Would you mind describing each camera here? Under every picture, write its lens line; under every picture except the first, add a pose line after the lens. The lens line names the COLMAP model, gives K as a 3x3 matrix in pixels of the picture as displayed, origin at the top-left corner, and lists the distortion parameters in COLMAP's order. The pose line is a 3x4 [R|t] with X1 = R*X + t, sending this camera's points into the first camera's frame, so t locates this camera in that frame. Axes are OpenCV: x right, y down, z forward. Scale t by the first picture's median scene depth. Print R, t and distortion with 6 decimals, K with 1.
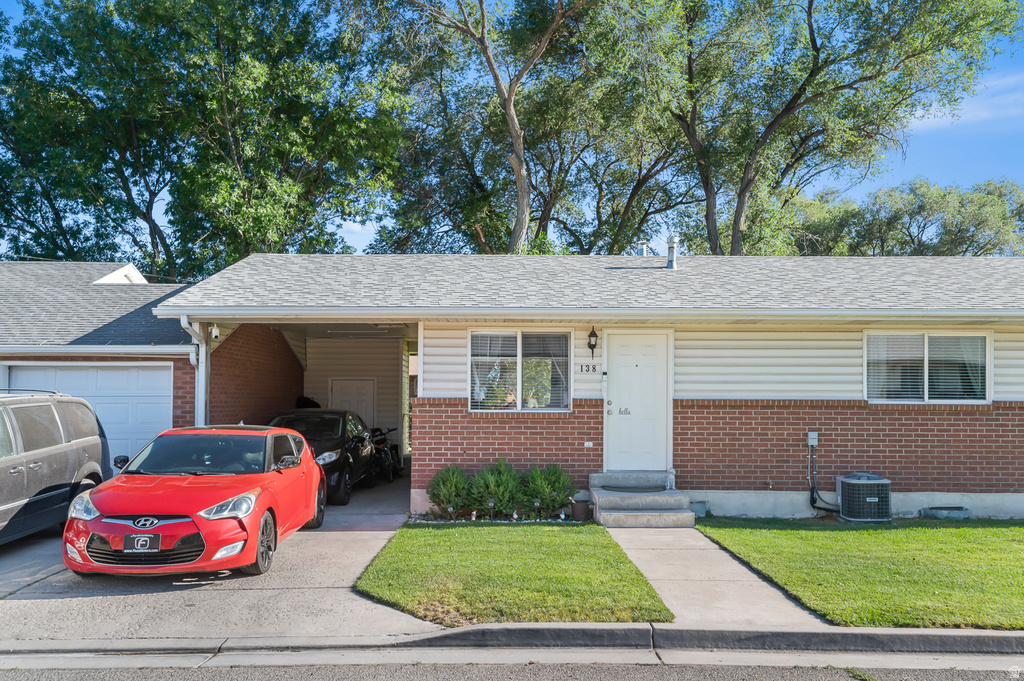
lens RADIAL K [[830.5, 0, 512.6], [0, 830.5, 398.0], [0, 0, 1]] dist [0.007551, 0.005108]
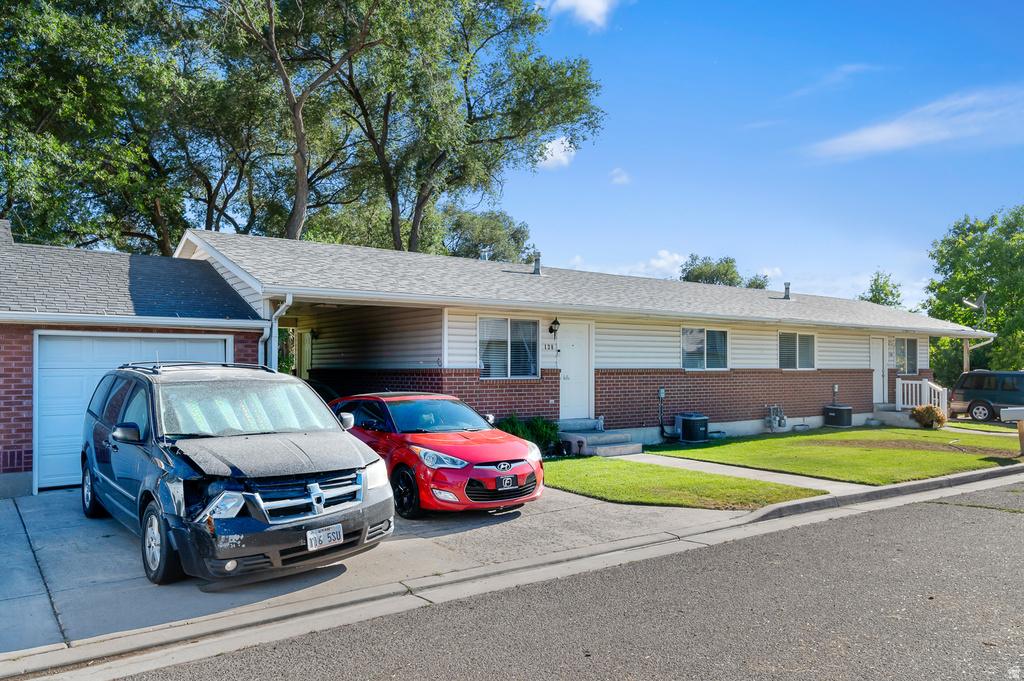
lens RADIAL K [[754.5, 0, 512.0], [0, 754.5, 340.5], [0, 0, 1]] dist [-0.068585, -0.000568]
pose [[0.792499, 0.017925, 0.609610, -0.731648], [0.002715, 0.999454, -0.032918, -0.004904], [-0.609868, 0.027742, 0.792017, 0.037999]]
